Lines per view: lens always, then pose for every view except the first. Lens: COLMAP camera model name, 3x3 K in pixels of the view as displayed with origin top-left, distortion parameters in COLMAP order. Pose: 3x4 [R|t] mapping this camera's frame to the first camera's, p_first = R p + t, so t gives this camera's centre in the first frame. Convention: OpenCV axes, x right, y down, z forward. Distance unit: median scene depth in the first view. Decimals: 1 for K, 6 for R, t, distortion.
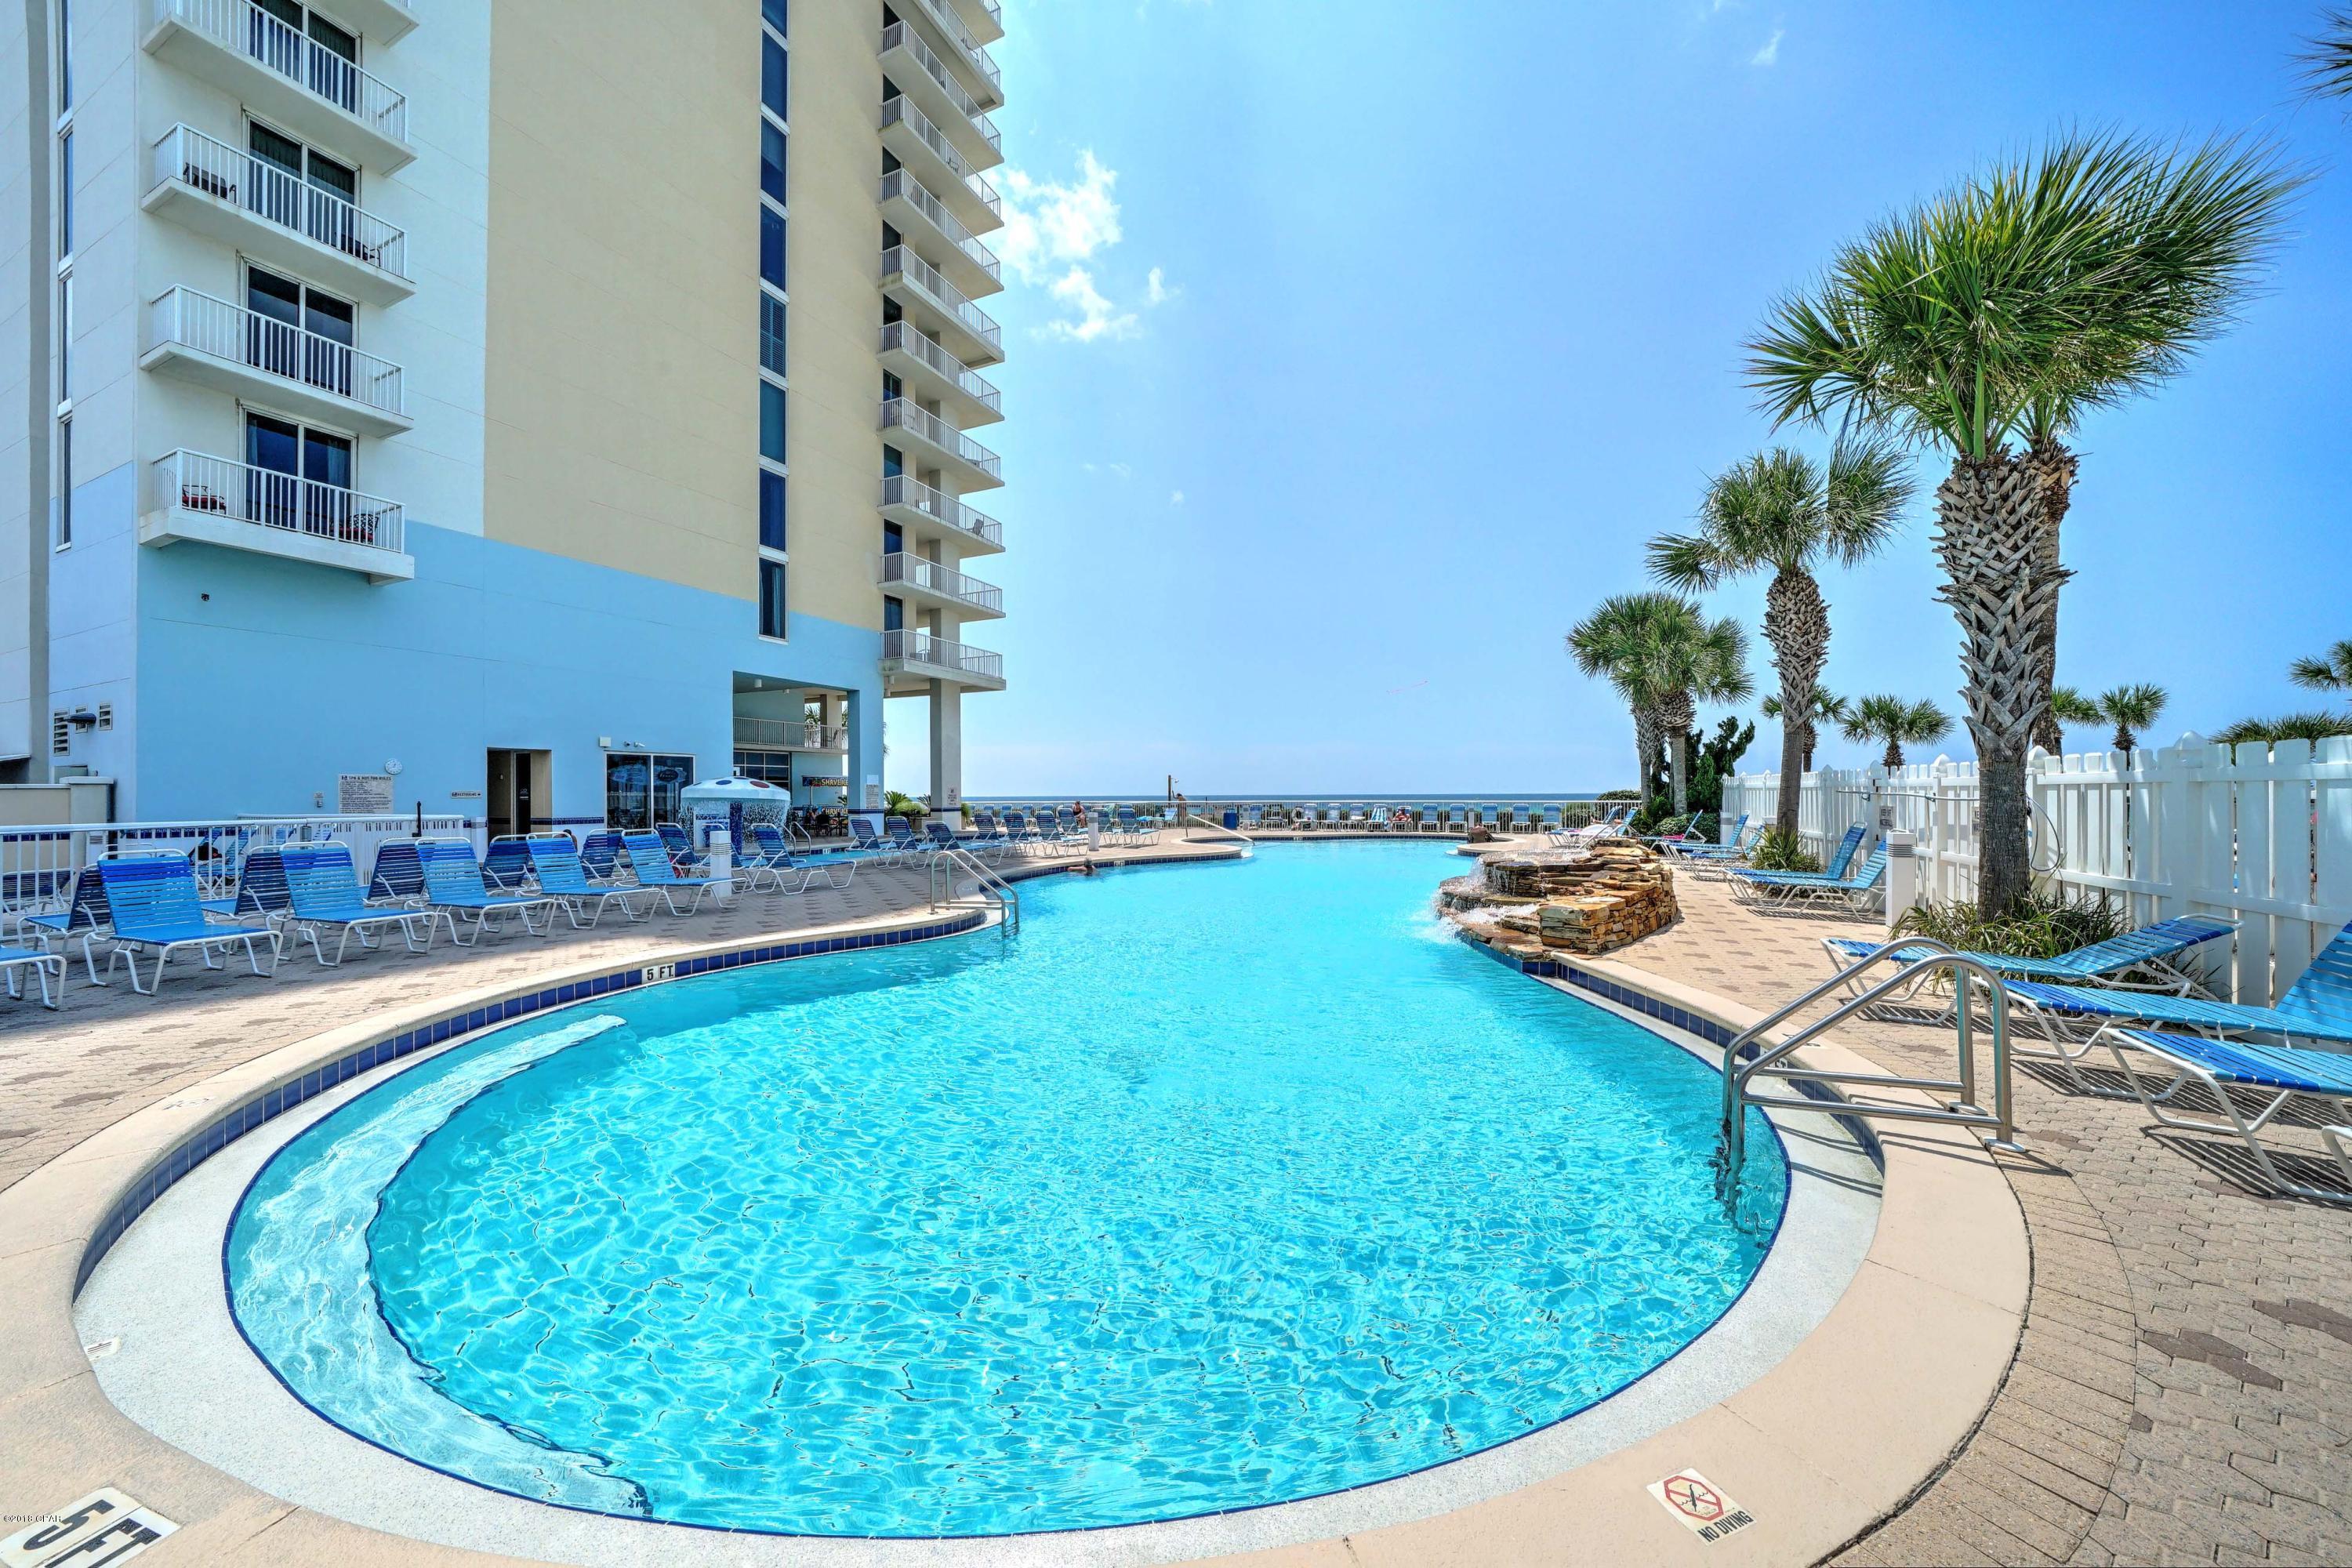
lens RADIAL K [[830.7, 0, 1177.3], [0, 830.7, 778.3], [0, 0, 1]] dist [-0.009552, -0.000008]
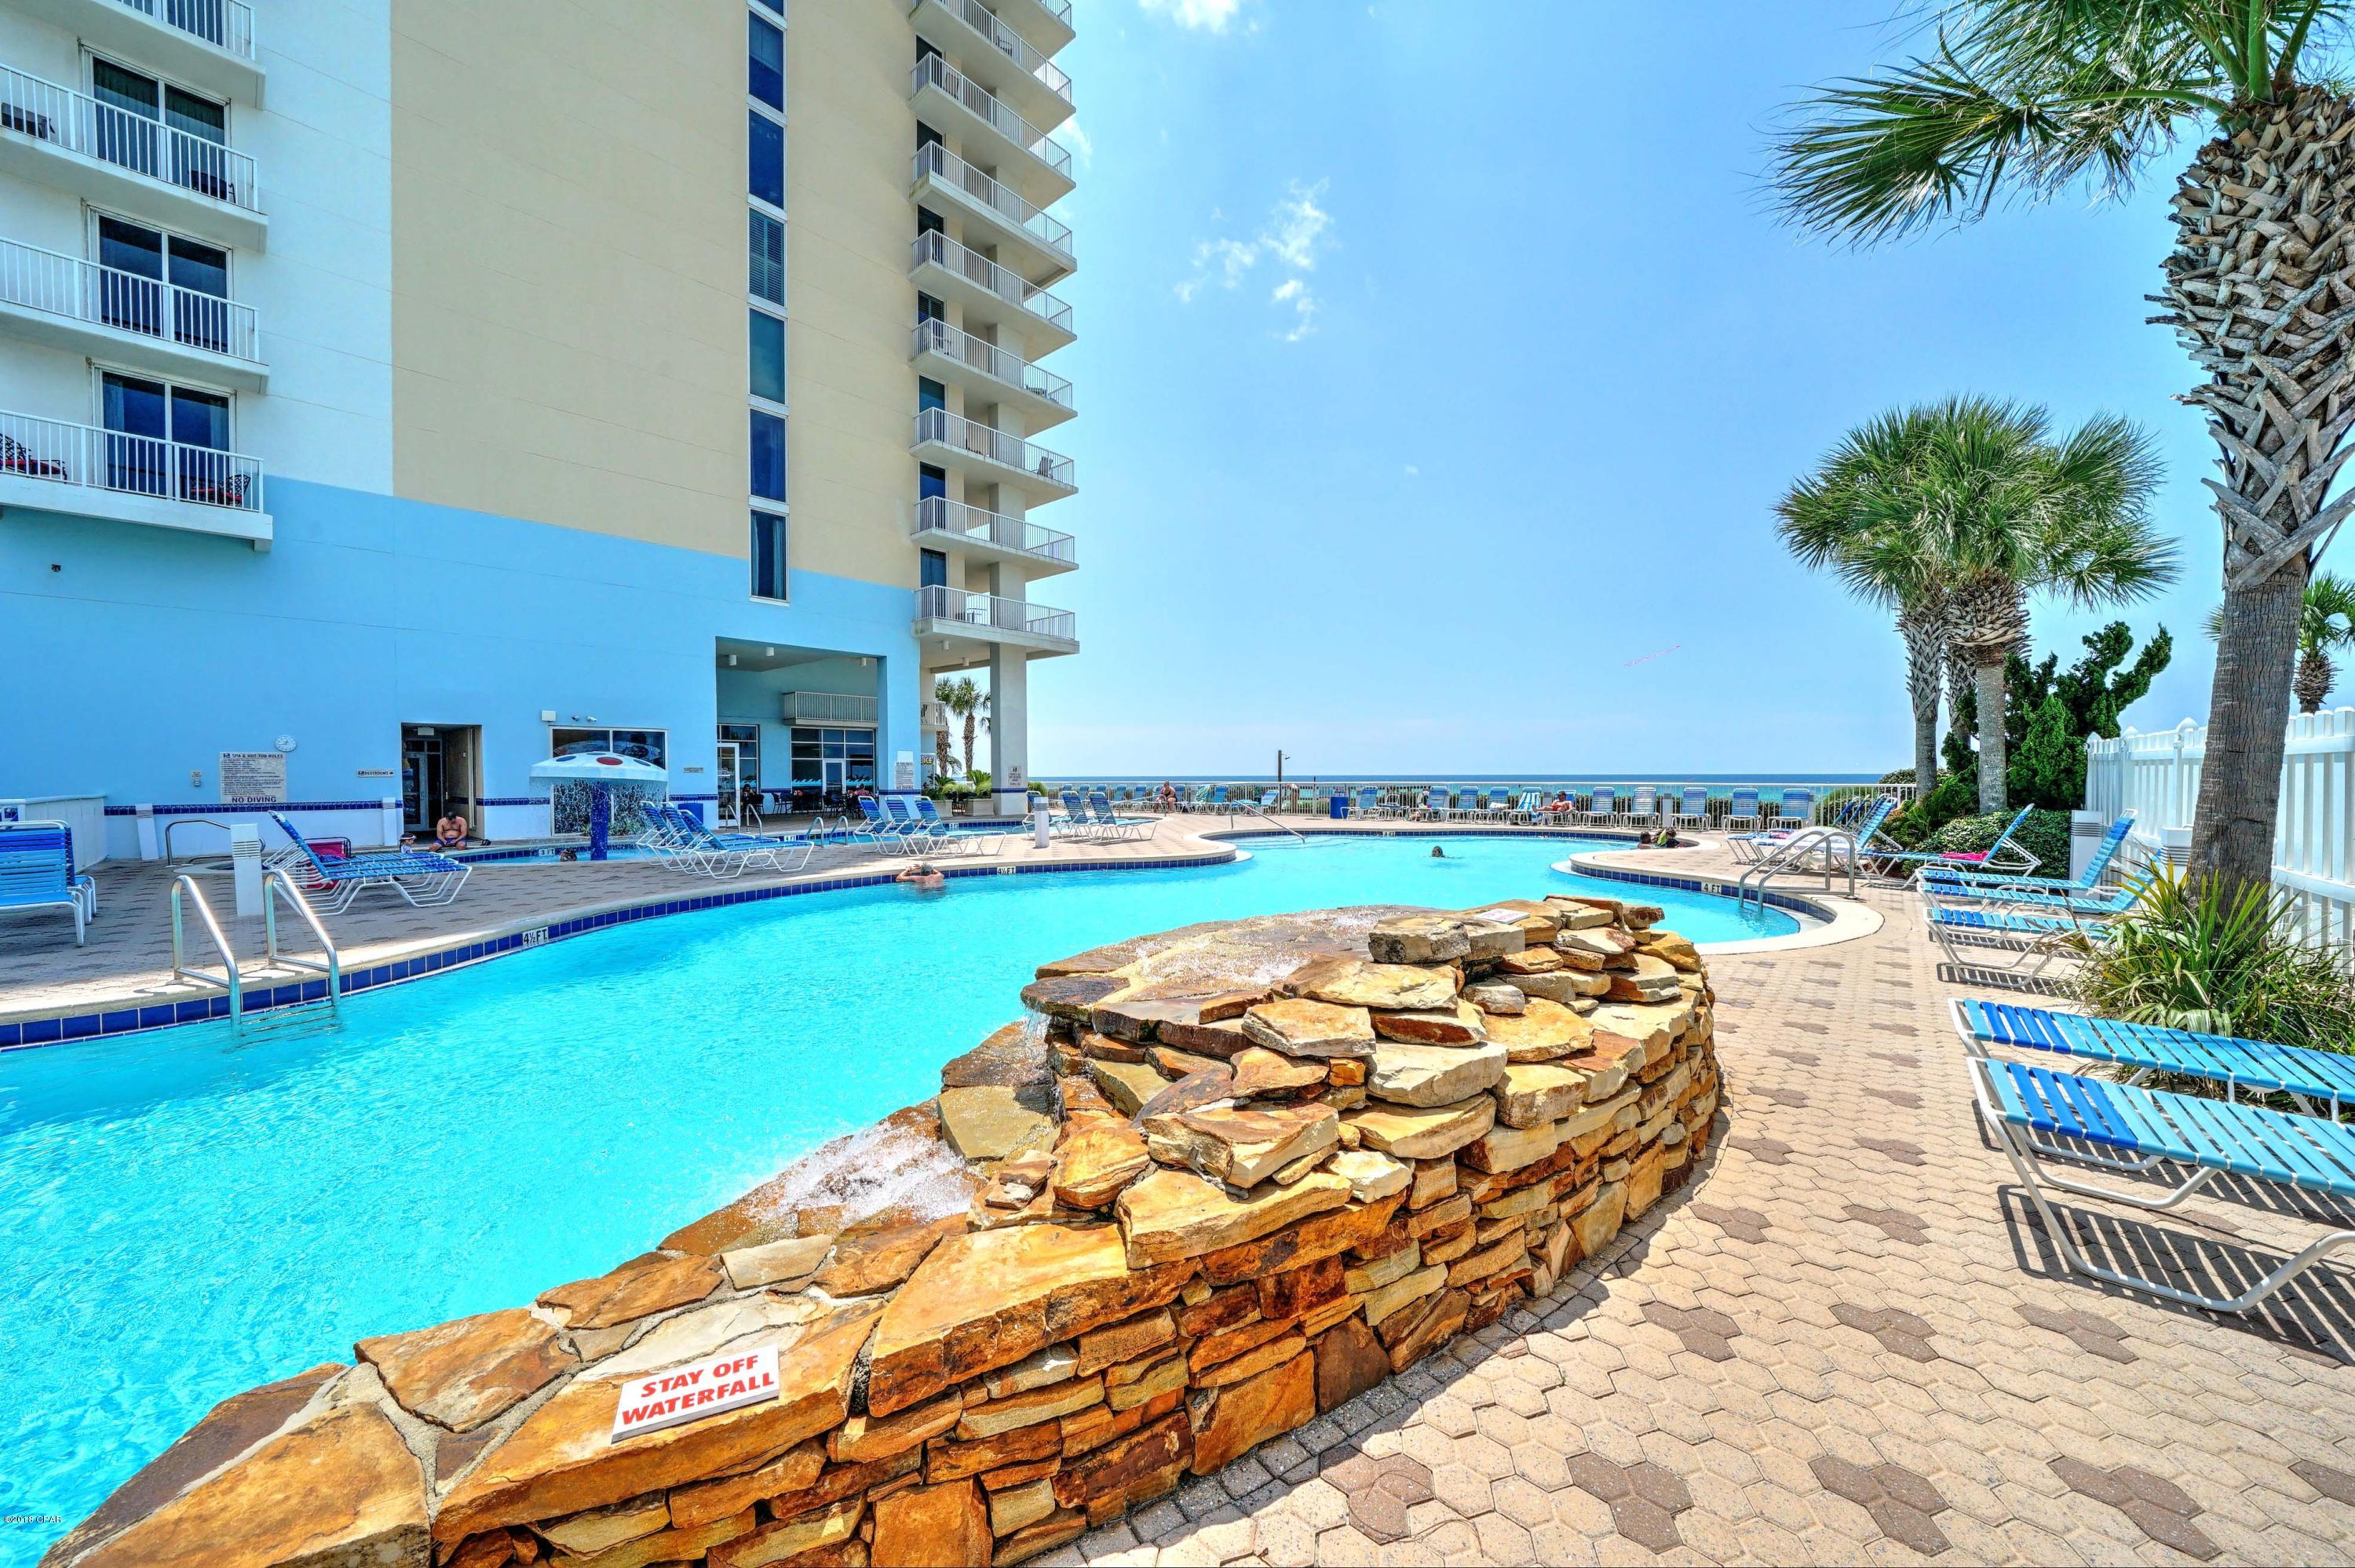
lens RADIAL K [[837.1, 0, 1165.7], [0, 837.1, 791.8], [0, 0, 1]] dist [-0.023483, 0.002695]
pose [[0.957598, 0.006960, -0.288023, 0.228609], [0.004642, 0.999206, 0.039581, 0.006586], [0.288069, -0.039239, 0.956805, 0.311657]]
